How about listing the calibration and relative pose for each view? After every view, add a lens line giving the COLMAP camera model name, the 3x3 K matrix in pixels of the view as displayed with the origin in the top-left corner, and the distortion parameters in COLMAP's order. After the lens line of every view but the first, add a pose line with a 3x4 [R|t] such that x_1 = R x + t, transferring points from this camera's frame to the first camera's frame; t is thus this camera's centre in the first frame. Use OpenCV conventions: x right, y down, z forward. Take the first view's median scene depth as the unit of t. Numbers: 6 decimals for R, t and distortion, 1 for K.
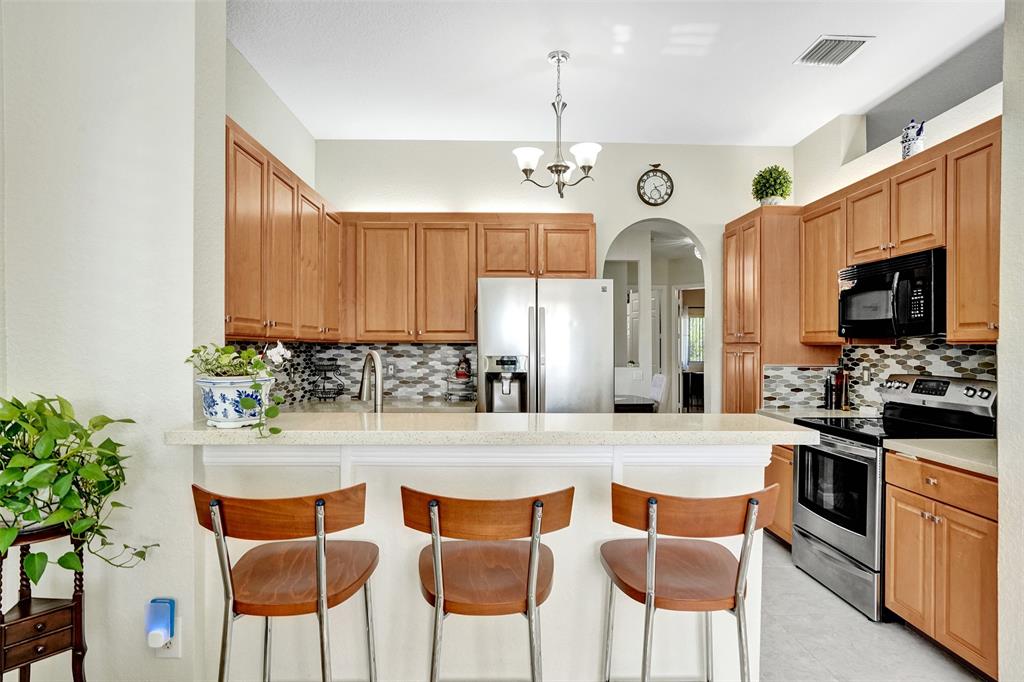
lens RADIAL K [[541.0, 0, 551.1], [0, 541.0, 341.9], [0, 0, 1]] dist [0.004474, 0.004963]
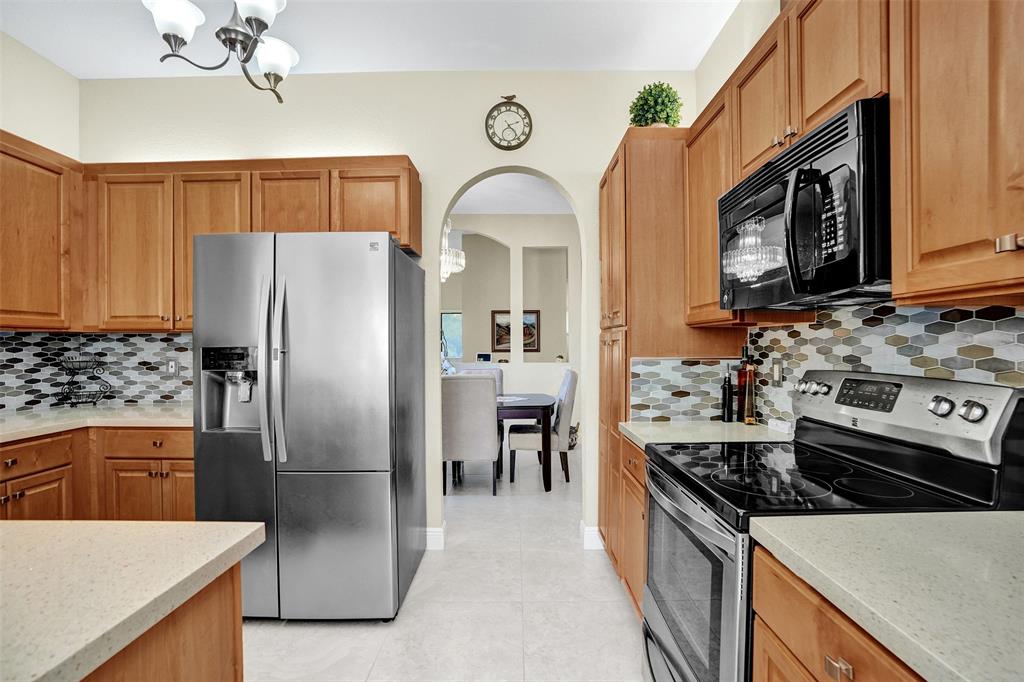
lens RADIAL K [[480.8, 0, 522.5], [0, 480.8, 344.8], [0, 0, 1]] dist [-0.046257, 0.015900]
pose [[0.998313, -0.008670, -0.057405, 0.296376], [0.009136, 0.999927, 0.007858, 0.021124], [0.057332, -0.008369, 0.998320, 0.395706]]
